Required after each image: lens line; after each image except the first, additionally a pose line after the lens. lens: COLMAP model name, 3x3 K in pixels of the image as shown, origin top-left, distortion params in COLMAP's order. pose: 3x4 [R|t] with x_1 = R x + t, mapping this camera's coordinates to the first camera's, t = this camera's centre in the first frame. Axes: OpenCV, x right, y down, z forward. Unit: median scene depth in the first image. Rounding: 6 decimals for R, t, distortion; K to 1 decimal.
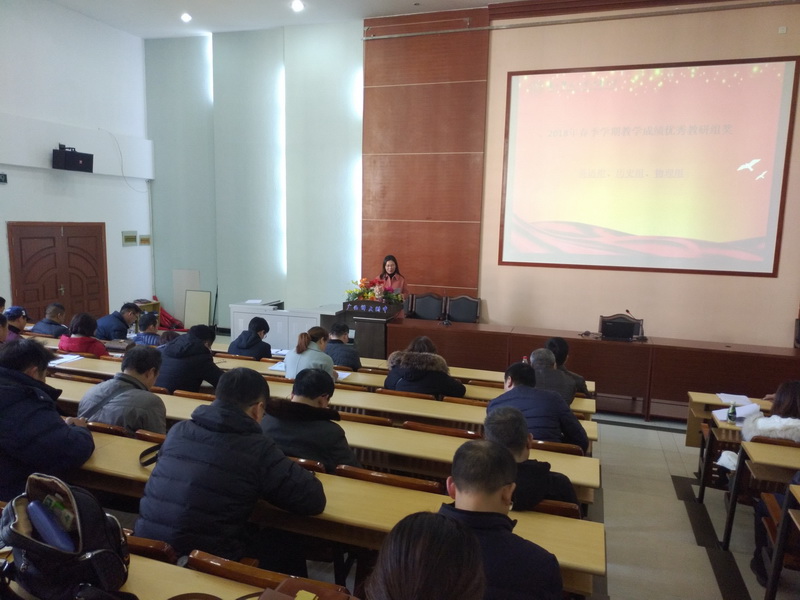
lens RADIAL K [[582.8, 0, 398.5], [0, 582.8, 301.9], [0, 0, 1]] dist [0.005028, -0.015373]
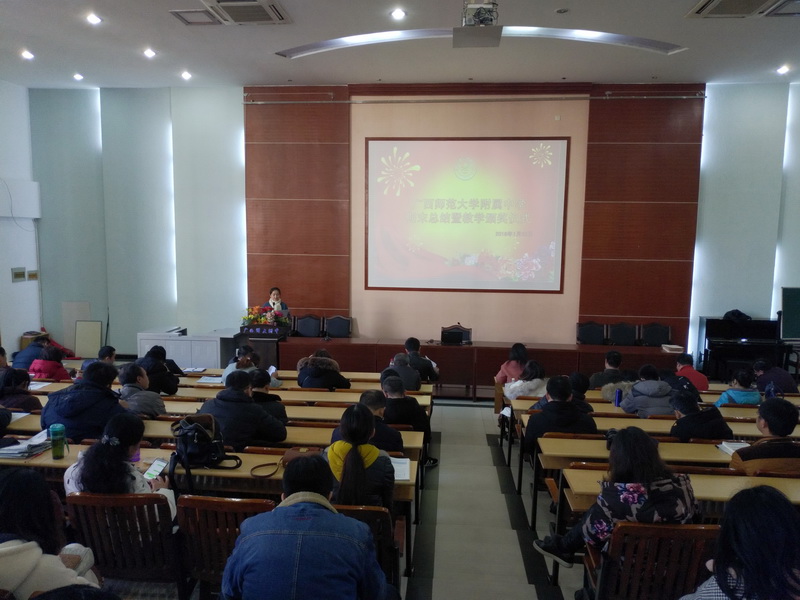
lens RADIAL K [[582.8, 0, 403.6], [0, 582.8, 312.9], [0, 0, 1]] dist [0.005028, -0.015373]
pose [[0.971065, -0.043862, 0.234752, -0.044964], [0.044346, 0.999011, 0.003222, -0.015561], [-0.234661, 0.007282, 0.972050, -0.241472]]
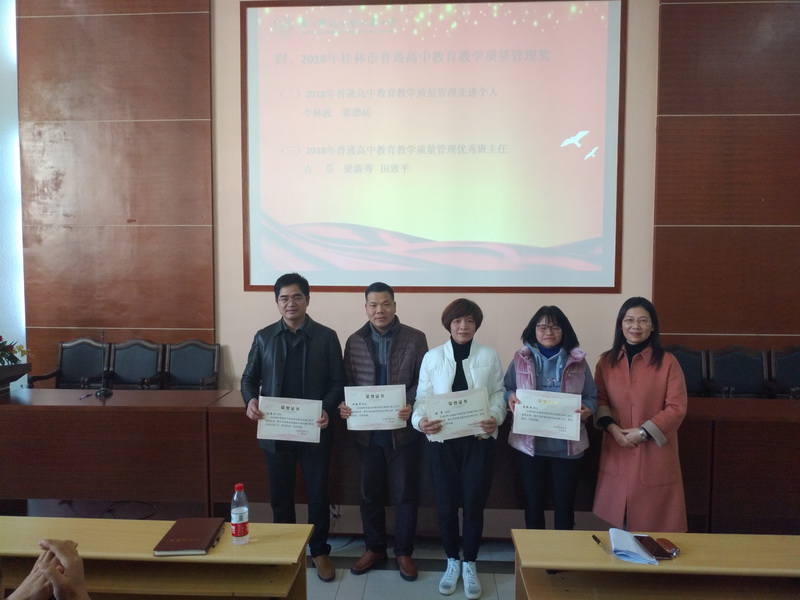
lens RADIAL K [[582.8, 0, 416.5], [0, 582.8, 308.5], [0, 0, 1]] dist [0.005028, -0.015373]
pose [[0.963442, -0.040096, 0.264900, 0.191964], [0.056458, 0.996919, -0.054443, 0.002577], [-0.261901, 0.067408, 0.962738, 0.333778]]
